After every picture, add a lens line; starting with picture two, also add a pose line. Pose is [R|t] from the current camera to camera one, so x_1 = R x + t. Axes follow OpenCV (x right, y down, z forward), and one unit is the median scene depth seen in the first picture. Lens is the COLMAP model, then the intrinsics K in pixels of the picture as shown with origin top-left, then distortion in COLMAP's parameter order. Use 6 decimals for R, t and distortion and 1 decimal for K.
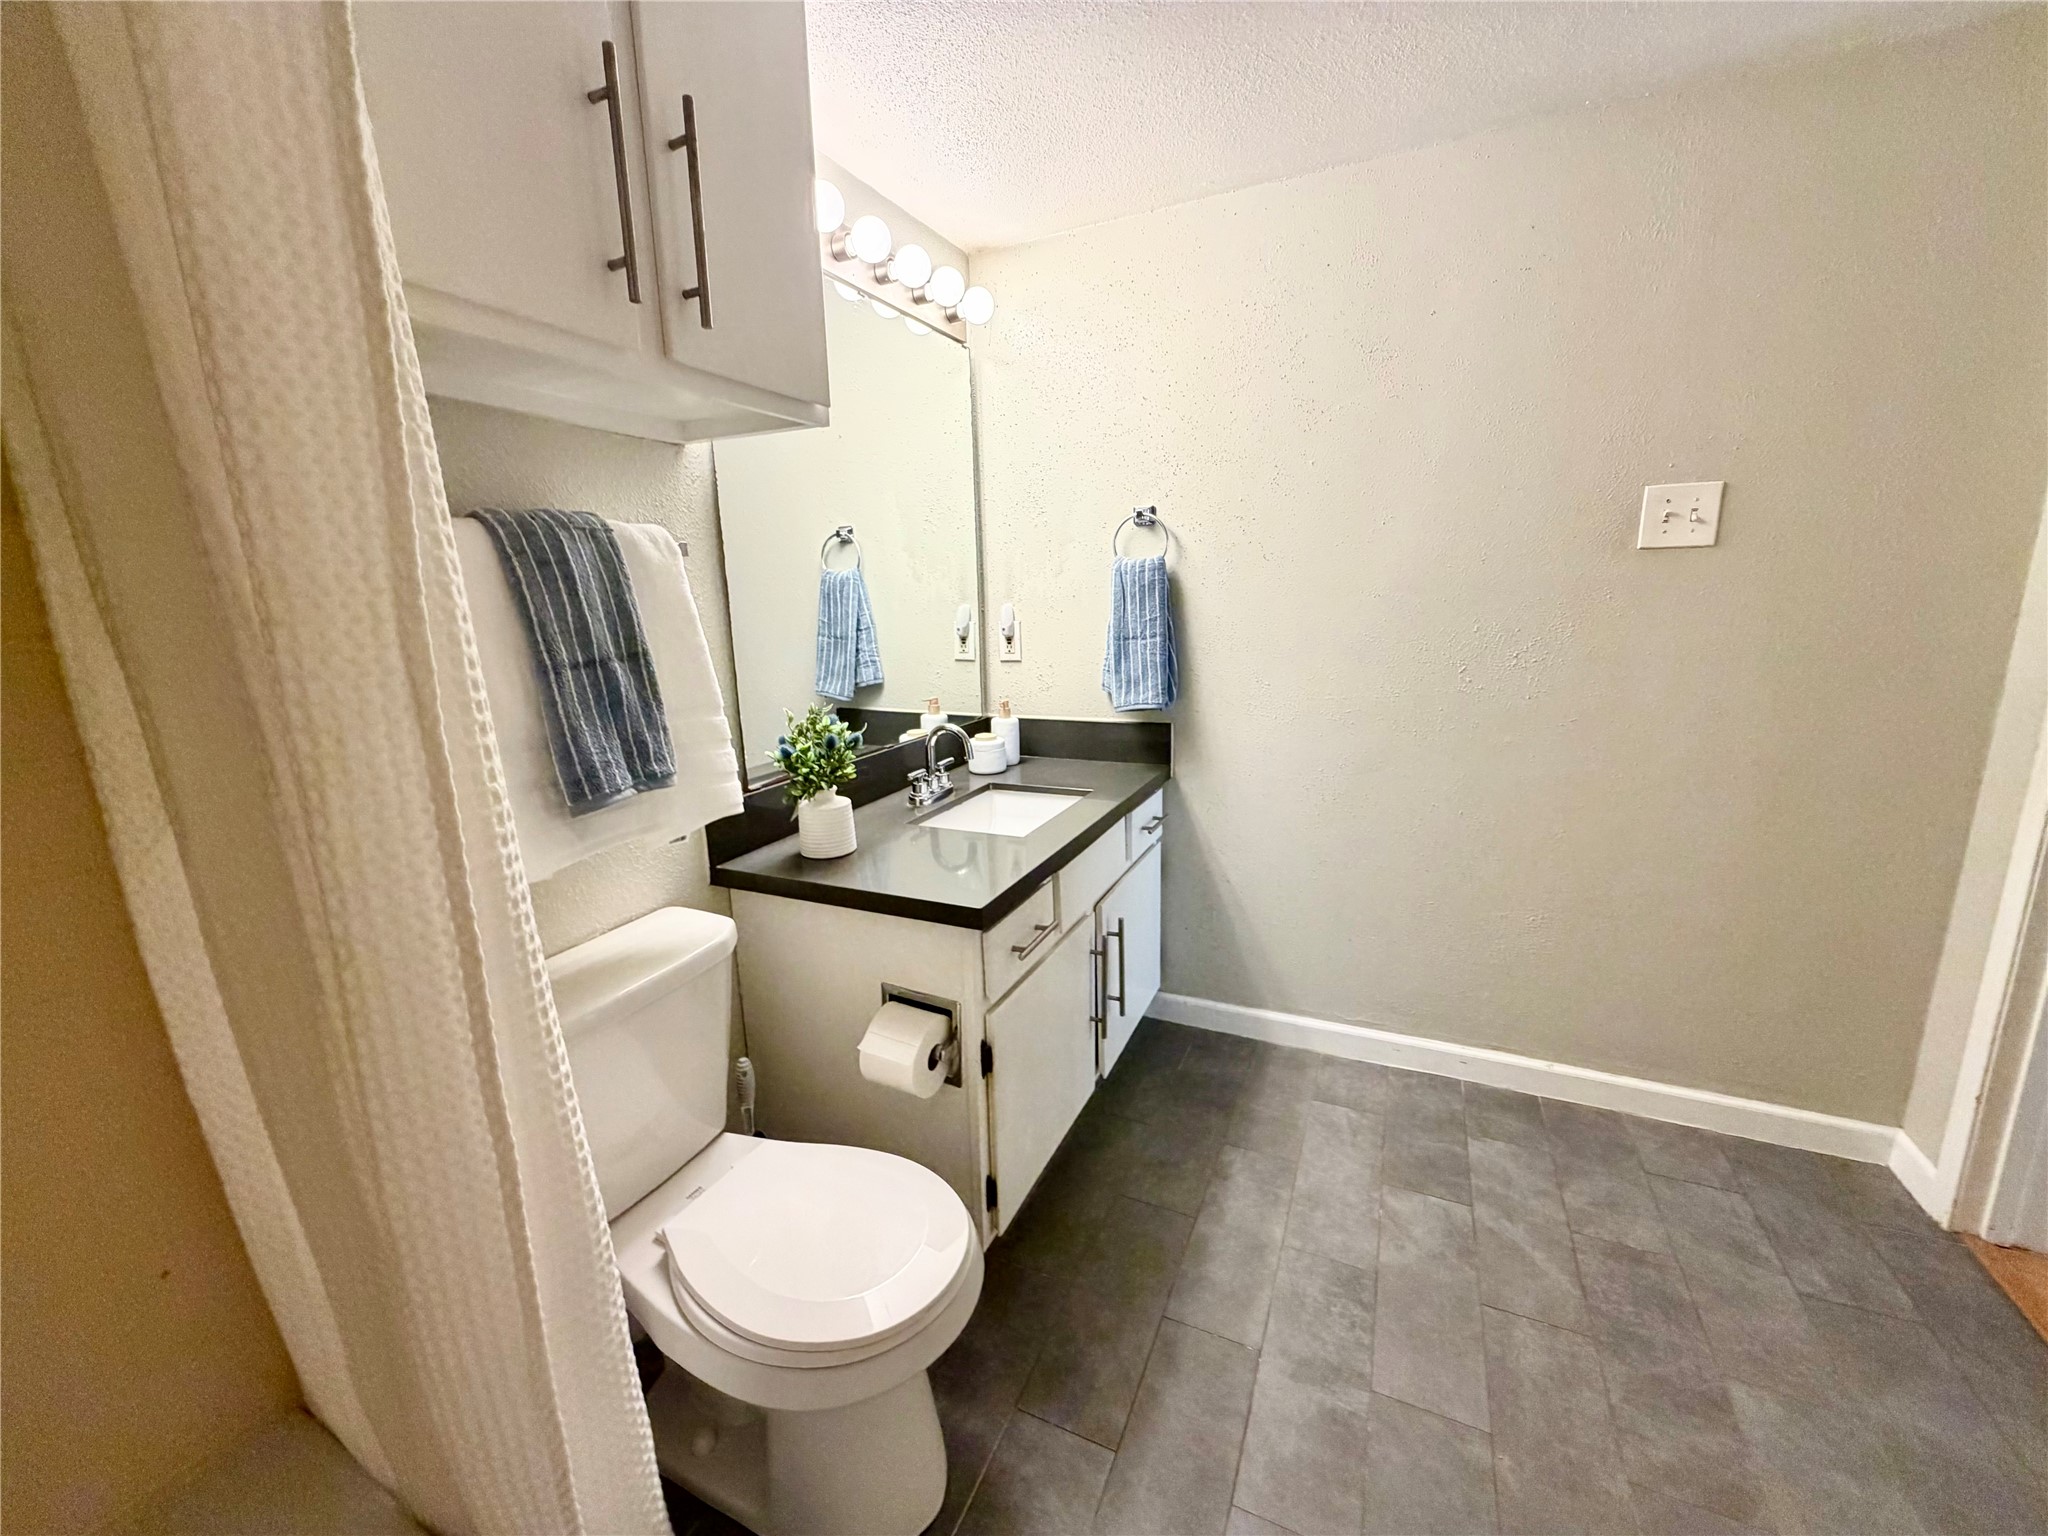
lens RADIAL K [[819.6, 0, 1018.4], [0, 819.6, 770.0], [0, 0, 1]] dist [0.000246, 0.000305]
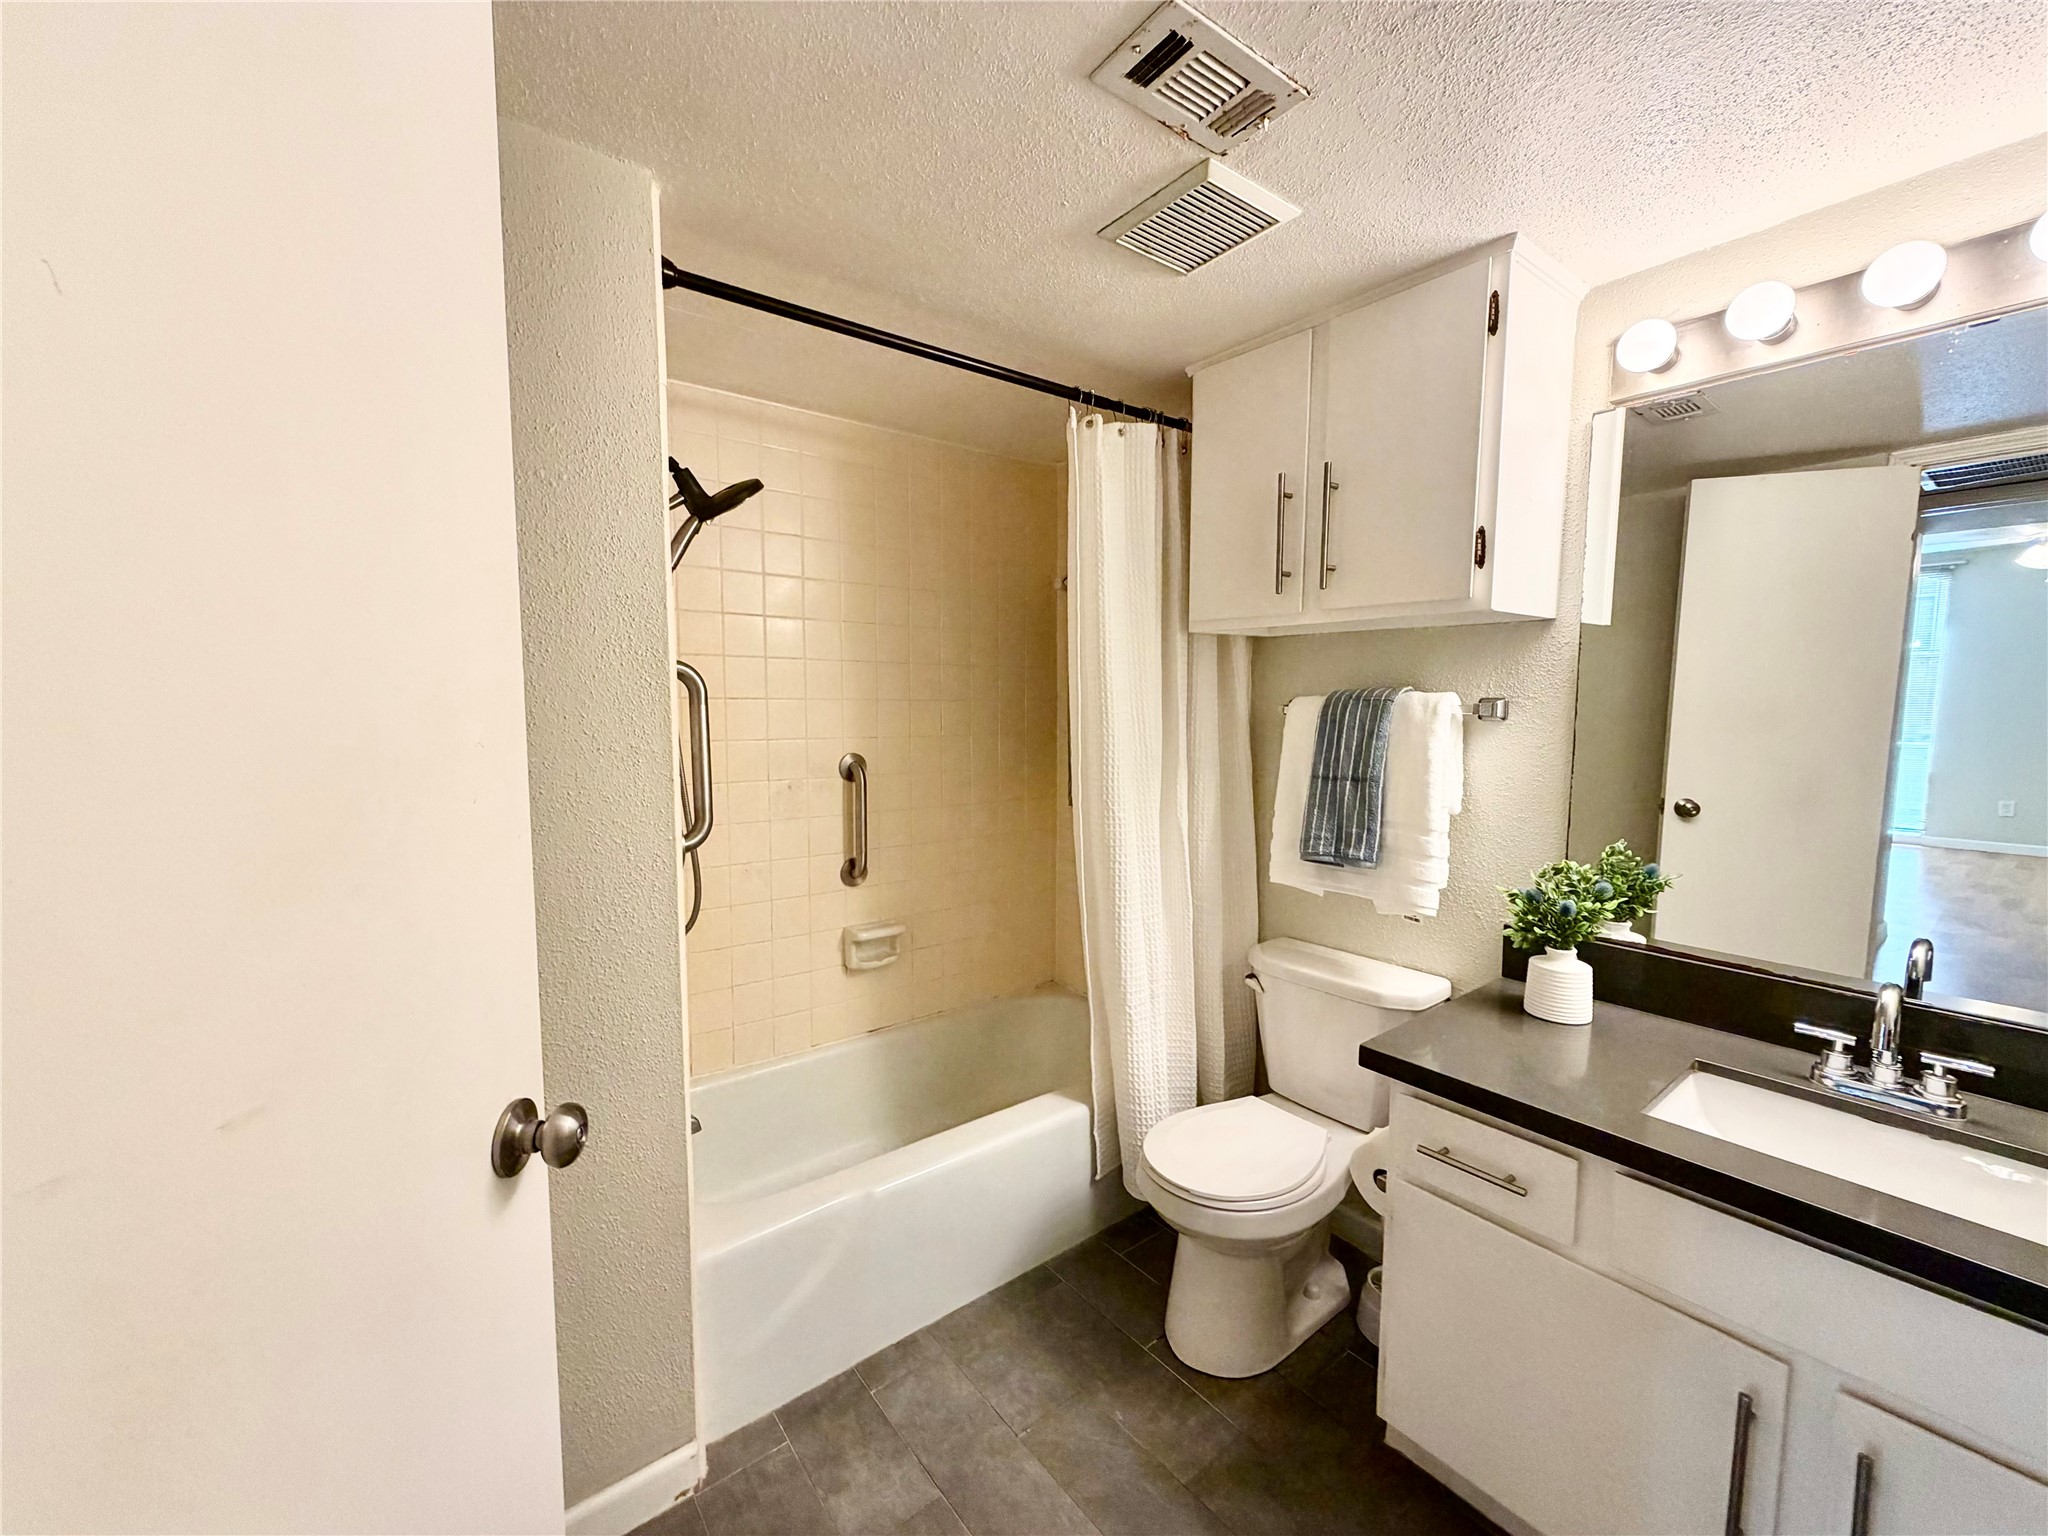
lens RADIAL K [[819.6, 0, 1018.4], [0, 819.6, 770.0], [0, 0, 1]] dist [0.000246, 0.000305]
pose [[-0.464614, 0.102940, -0.879510, 0.865697], [-0.175955, 0.962683, 0.205625, -0.259959], [0.867856, 0.250291, -0.429163, 0.785628]]
